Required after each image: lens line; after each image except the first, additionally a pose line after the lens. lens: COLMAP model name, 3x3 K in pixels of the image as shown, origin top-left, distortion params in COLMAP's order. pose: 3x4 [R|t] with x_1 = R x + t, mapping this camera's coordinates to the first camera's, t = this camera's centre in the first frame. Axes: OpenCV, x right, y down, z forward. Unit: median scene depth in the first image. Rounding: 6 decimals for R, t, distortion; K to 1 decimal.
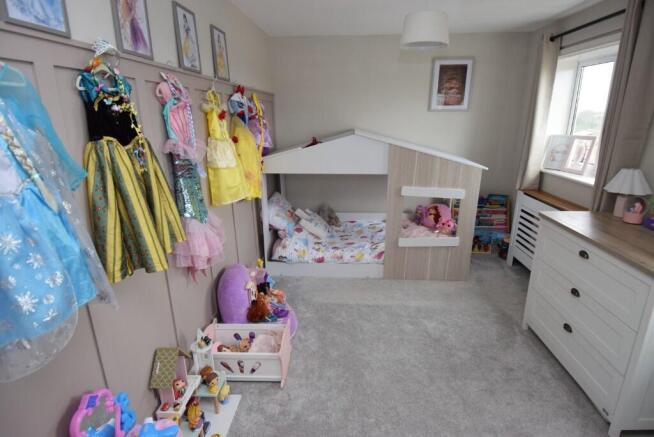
lens RADIAL K [[340.5, 0, 332.7], [0, 340.5, 216.8], [0, 0, 1]] dist [0.045067, -0.051584]
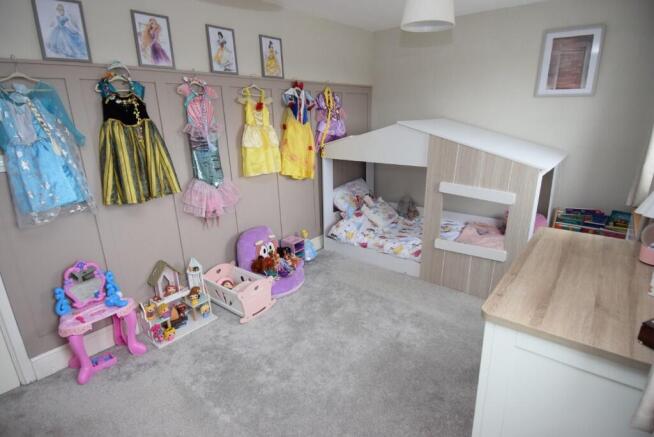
lens RADIAL K [[340.5, 0, 332.7], [0, 340.5, 216.8], [0, 0, 1]] dist [0.045067, -0.051584]
pose [[0.810663, 0.162212, -0.562595, 0.486119], [-0.152531, 0.986188, 0.064557, -0.011872], [0.565296, 0.033479, 0.824209, 0.088226]]
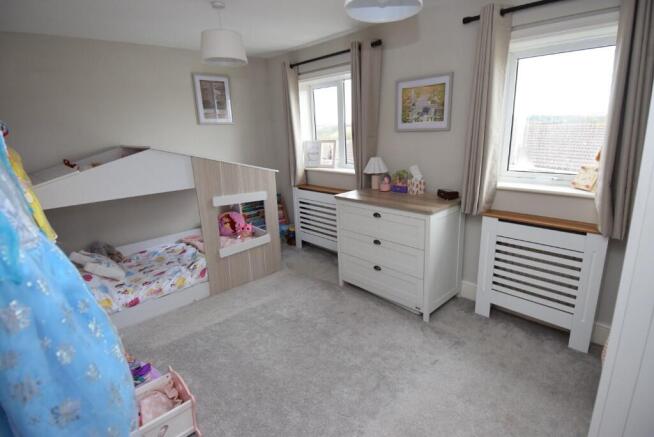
lens RADIAL K [[340.5, 0, 332.7], [0, 340.5, 216.8], [0, 0, 1]] dist [0.045067, -0.051584]
pose [[0.684484, -0.205702, 0.699406, -0.260934], [0.238686, 0.969724, 0.051612, -0.002657], [-0.688848, 0.131610, 0.712859, 0.051965]]
